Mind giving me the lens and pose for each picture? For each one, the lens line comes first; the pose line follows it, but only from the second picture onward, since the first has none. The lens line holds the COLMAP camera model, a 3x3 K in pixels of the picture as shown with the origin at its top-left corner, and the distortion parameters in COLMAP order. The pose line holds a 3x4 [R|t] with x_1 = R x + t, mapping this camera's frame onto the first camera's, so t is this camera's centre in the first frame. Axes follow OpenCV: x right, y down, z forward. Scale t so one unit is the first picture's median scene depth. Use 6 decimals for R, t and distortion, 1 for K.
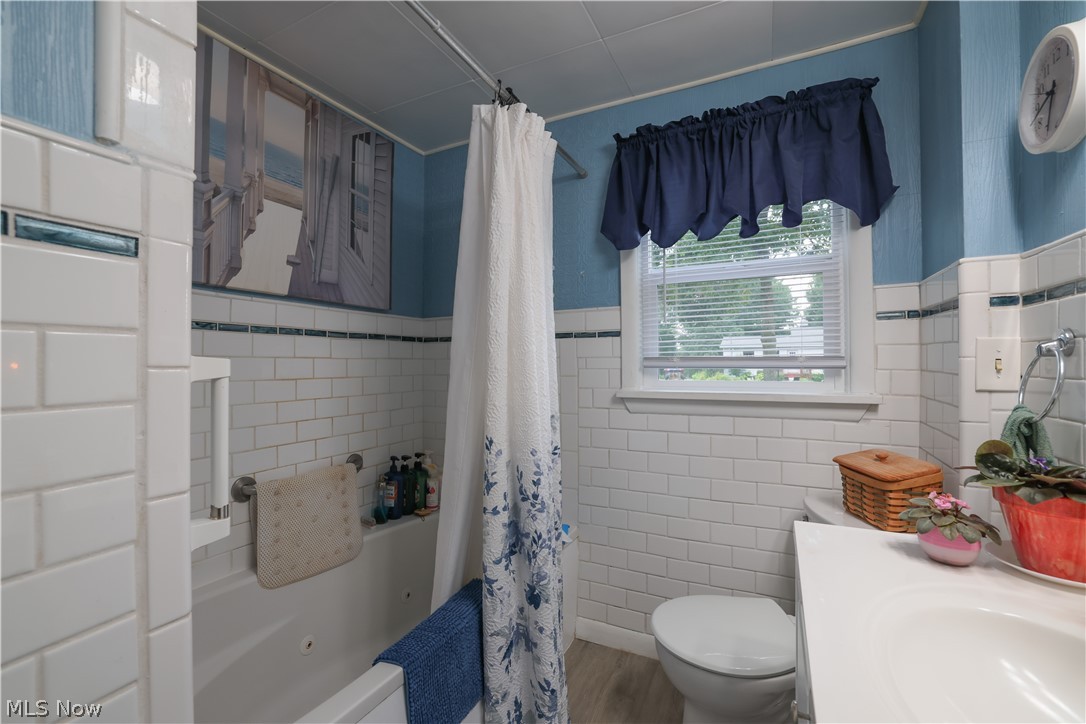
lens RADIAL K [[465.8, 0, 540.6], [0, 465.8, 361.1], [0, 0, 1]] dist [-0.044297, 0.014831]
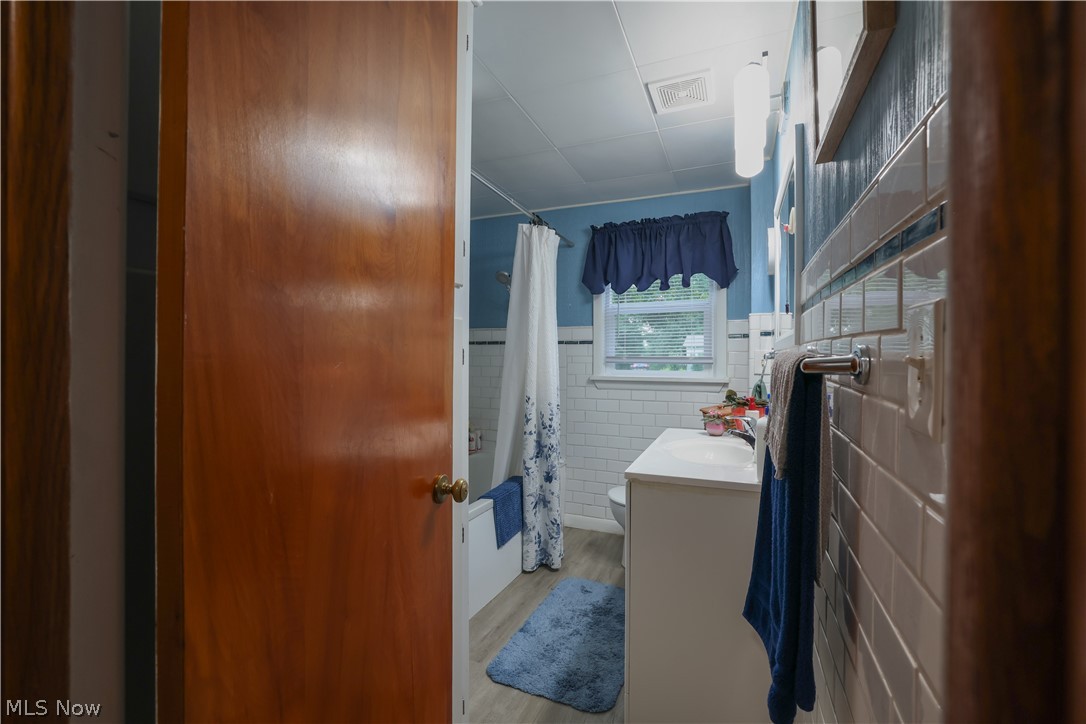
lens RADIAL K [[465.8, 0, 540.6], [0, 465.8, 361.1], [0, 0, 1]] dist [-0.044297, 0.014831]
pose [[0.997642, 0.011196, 0.067714, -0.174290], [-0.011790, 0.999895, 0.008380, -0.003572], [-0.067613, -0.009159, 0.997670, -0.898512]]
